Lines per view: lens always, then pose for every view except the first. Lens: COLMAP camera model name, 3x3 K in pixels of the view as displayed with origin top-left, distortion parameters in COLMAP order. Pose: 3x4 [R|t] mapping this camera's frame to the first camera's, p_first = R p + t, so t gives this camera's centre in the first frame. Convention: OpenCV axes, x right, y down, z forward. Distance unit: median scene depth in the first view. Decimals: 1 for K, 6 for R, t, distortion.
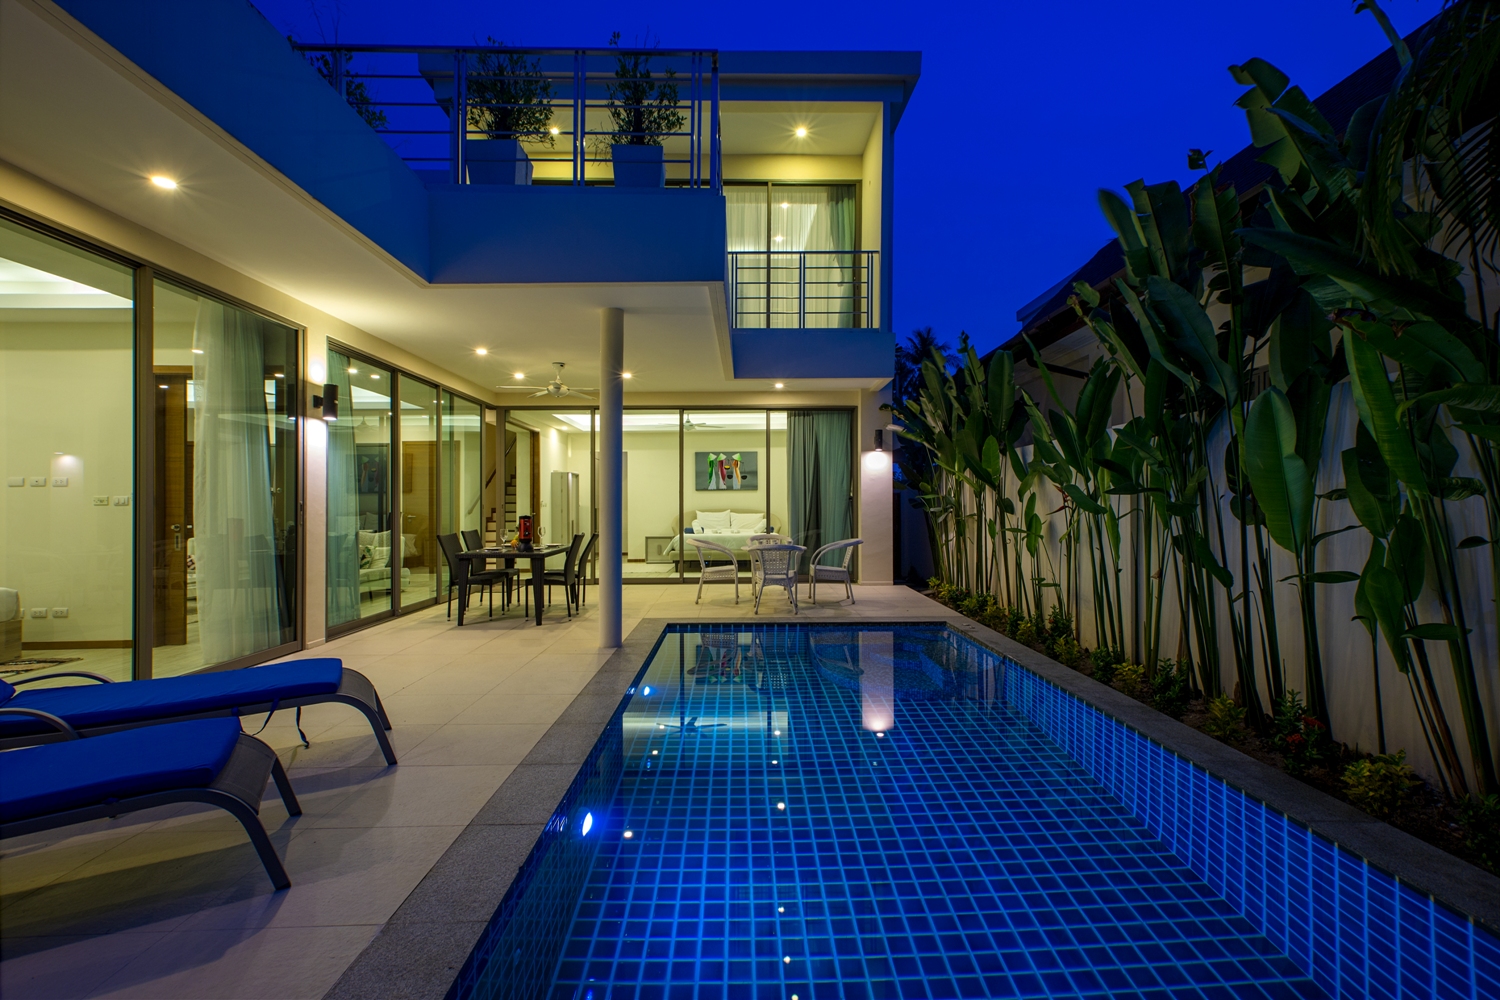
lens RADIAL K [[681.4, 0, 743.4], [0, 681.4, 496.6], [0, 0, 1]] dist [0.016295, -0.000137]
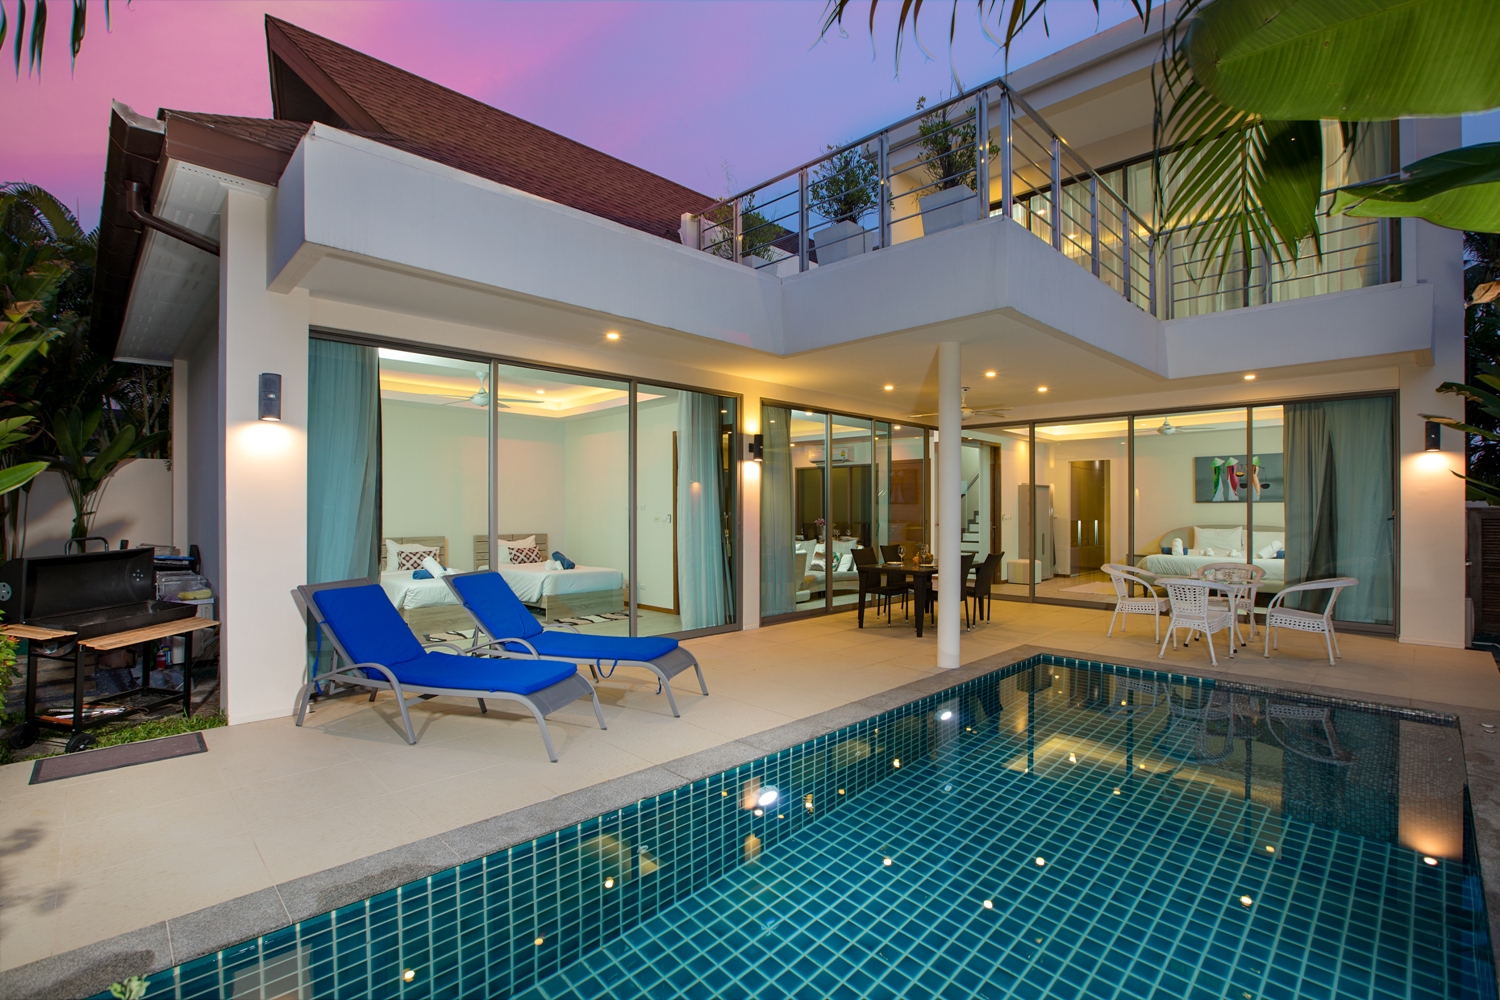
lens RADIAL K [[699.6, 0, 748.4], [0, 699.6, 501.9], [0, 0, 1]] dist [-0.051115, 0.027443]
pose [[0.703644, 0.000687, -0.710552, 0.254892], [0.003612, 0.999983, 0.004544, -0.027532], [0.710544, -0.005764, 0.703630, 0.023885]]
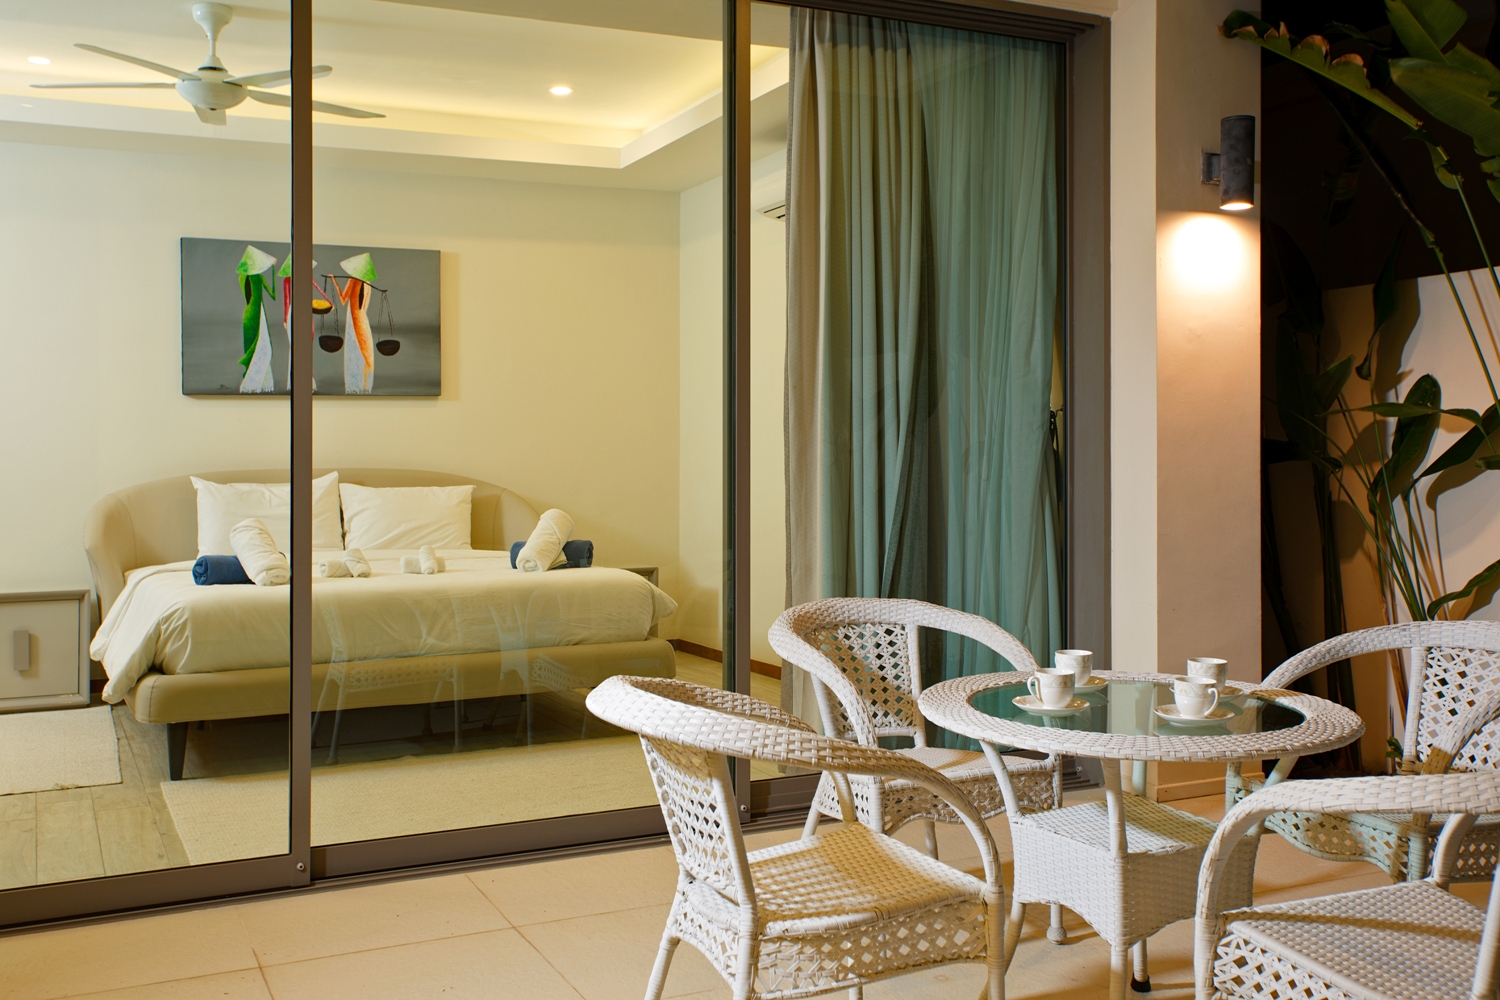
lens RADIAL K [[1499.4, 0, 752.8], [0, 1499.4, 445.6], [0, 0, 1]] dist [0.013859, 0.004147]
pose [[0.909132, 0.007311, 0.416444, -0.192216], [-0.005668, 0.999971, -0.005181, 0.019081], [-0.416470, 0.002350, 0.909147, 0.765731]]
